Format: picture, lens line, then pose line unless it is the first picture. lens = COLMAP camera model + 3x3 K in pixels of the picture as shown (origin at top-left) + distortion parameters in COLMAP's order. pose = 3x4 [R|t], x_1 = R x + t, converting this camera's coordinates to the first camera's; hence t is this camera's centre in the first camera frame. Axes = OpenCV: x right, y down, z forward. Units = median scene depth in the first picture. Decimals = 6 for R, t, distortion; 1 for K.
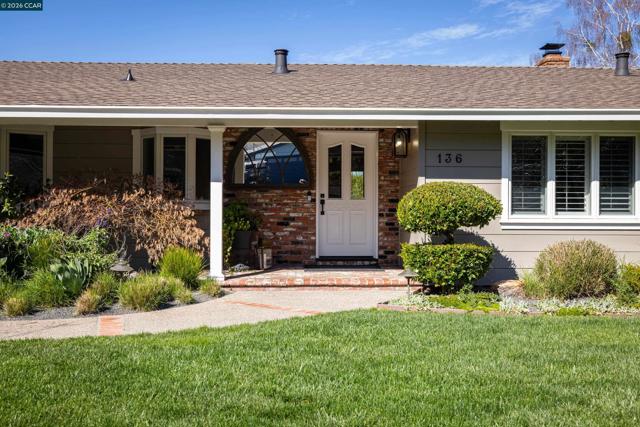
lens RADIAL K [[645.1, 0, 320.3], [0, 645.1, 214.5], [0, 0, 1]] dist [0.014102, 0.000000]
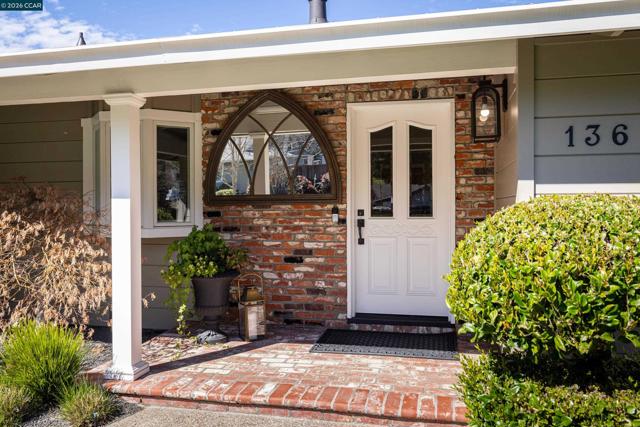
lens RADIAL K [[524.6, 0, 319.0], [0, 524.6, 212.1], [0, 0, 1]] dist [0.001555, 0.002705]
pose [[0.960759, -0.004934, -0.277340, 0.103424], [0.007403, 0.999942, 0.007856, -0.034632], [0.277285, -0.009601, 0.960740, 0.529227]]
